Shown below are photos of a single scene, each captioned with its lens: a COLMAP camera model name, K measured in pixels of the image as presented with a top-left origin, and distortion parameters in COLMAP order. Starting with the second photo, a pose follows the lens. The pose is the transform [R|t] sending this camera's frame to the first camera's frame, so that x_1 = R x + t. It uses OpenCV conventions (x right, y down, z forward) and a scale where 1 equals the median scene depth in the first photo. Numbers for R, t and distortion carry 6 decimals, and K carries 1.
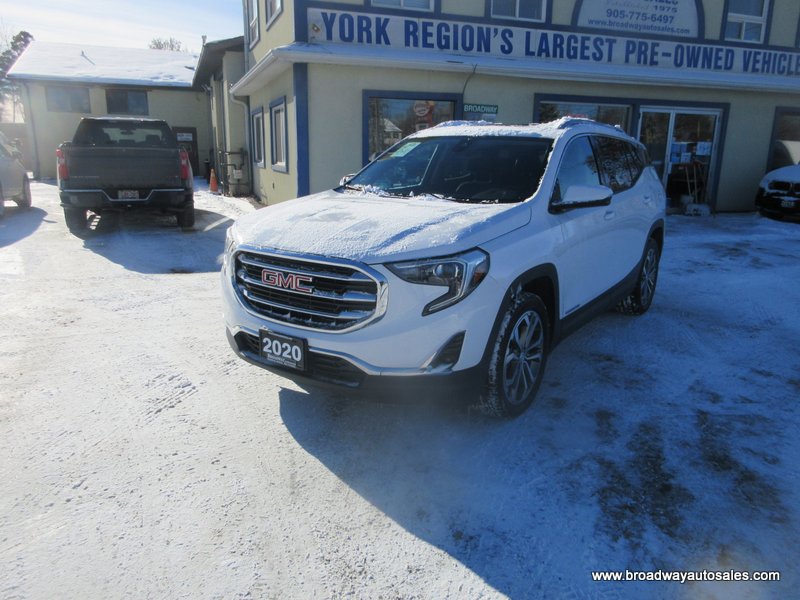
lens RADIAL K [[603.6, 0, 396.3], [0, 603.6, 300.2], [0, 0, 1]] dist [0.007211, -0.004295]
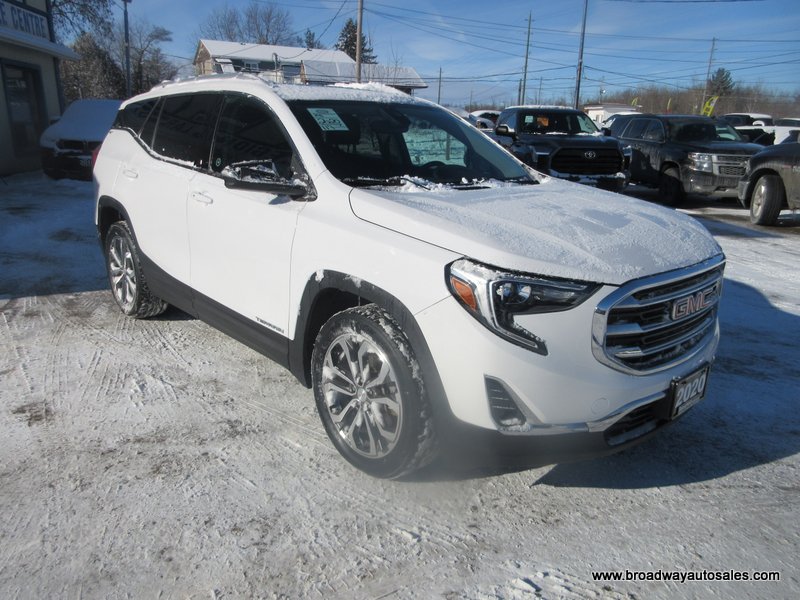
lens RADIAL K [[603.6, 0, 401.5], [0, 603.6, 297.8], [0, 0, 1]] dist [0.007211, -0.004295]
pose [[0.209459, -0.279014, 0.937165, -0.794265], [0.211460, 0.948671, 0.235177, -0.242147], [-0.954679, 0.148913, 0.257708, 0.934828]]
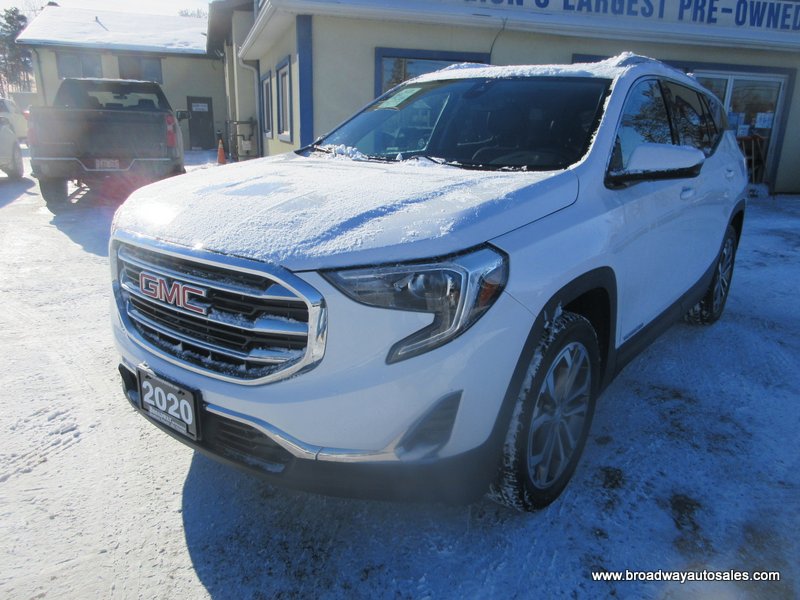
lens RADIAL K [[603.6, 0, 398.2], [0, 603.6, 300.7], [0, 0, 1]] dist [0.007211, -0.004295]
pose [[0.999025, 0.020634, -0.039021, 0.056155], [-0.019172, 0.999114, 0.037479, -0.041046], [0.039760, -0.036694, 0.998535, 0.325779]]
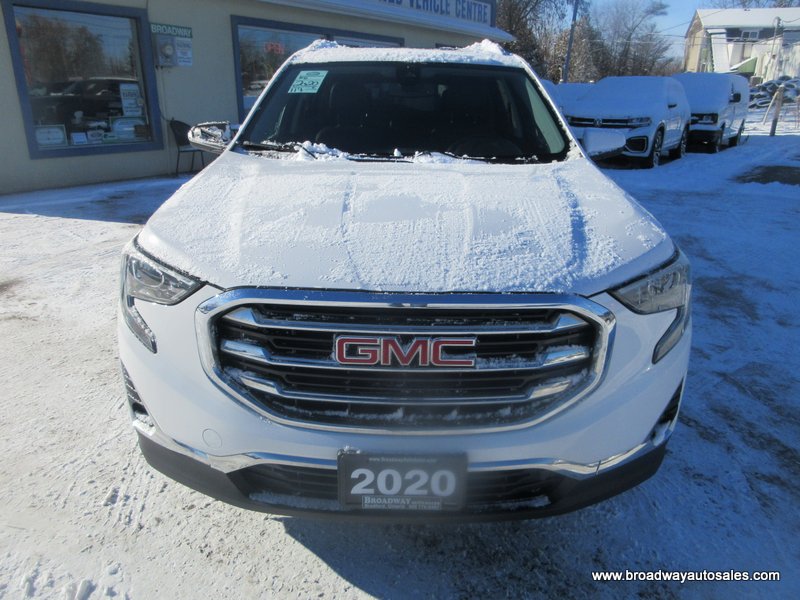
lens RADIAL K [[603.6, 0, 396.2], [0, 603.6, 297.7], [0, 0, 1]] dist [0.007211, -0.004295]
pose [[0.820332, -0.187135, 0.540404, -0.362469], [0.134622, 0.981582, 0.135552, -0.116538], [-0.555817, -0.038448, 0.830415, 0.480915]]
